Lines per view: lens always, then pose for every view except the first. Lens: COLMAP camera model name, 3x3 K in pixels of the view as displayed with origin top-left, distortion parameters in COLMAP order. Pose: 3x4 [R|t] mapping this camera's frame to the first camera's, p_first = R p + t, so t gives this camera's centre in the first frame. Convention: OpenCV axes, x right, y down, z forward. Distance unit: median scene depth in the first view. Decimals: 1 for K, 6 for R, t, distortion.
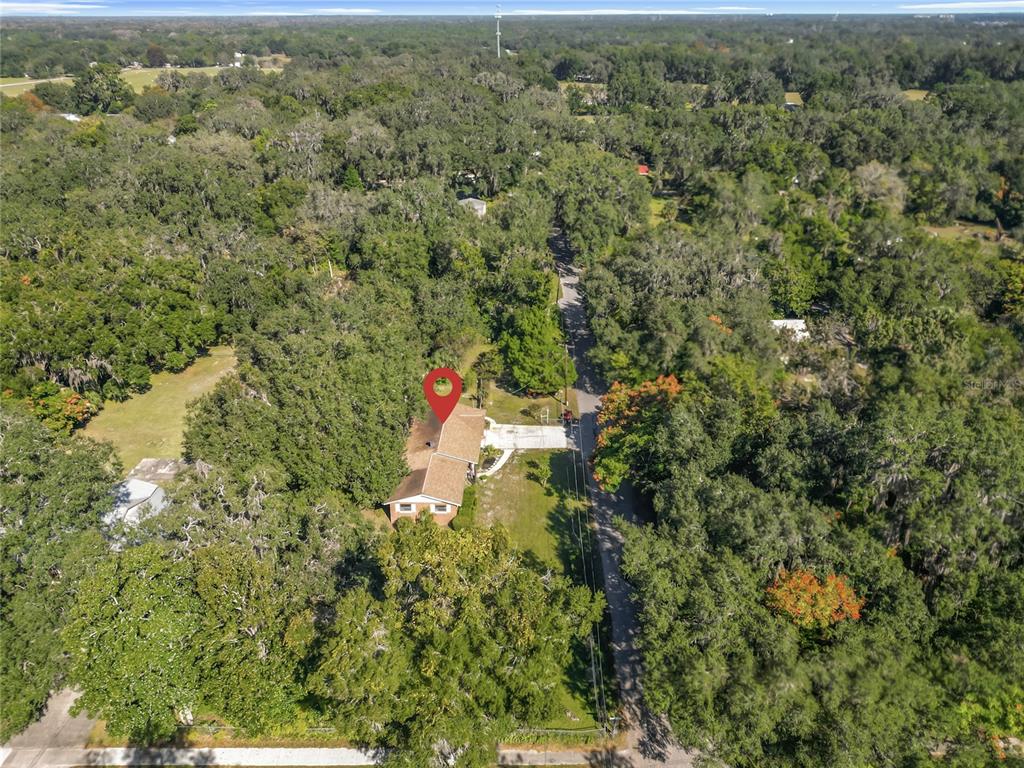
lens RADIAL K [[722.8, 0, 507.9], [0, 722.8, 397.5], [0, 0, 1]] dist [0.047349, -0.058934]
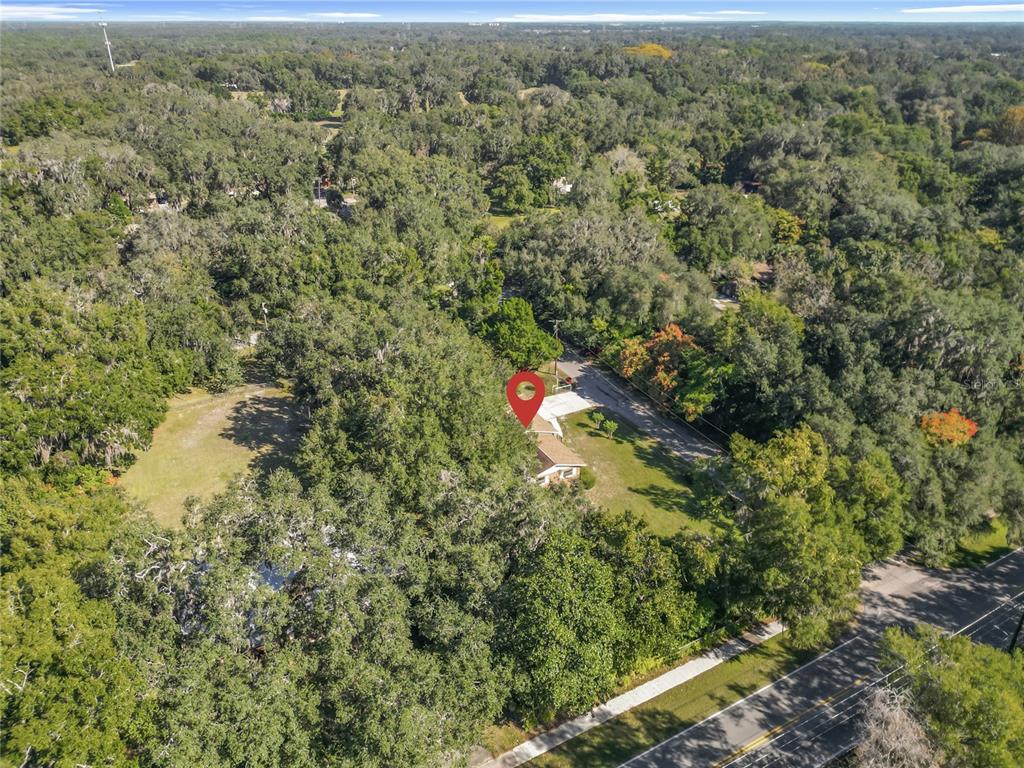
lens RADIAL K [[727.9, 0, 503.9], [0, 727.9, 381.1], [0, 0, 1]] dist [0.064730, -0.063397]
pose [[0.873827, -0.210435, 0.438342, -0.284969], [0.223052, 0.974531, 0.023193, -0.013850], [-0.432058, 0.077506, 0.898509, 0.014520]]
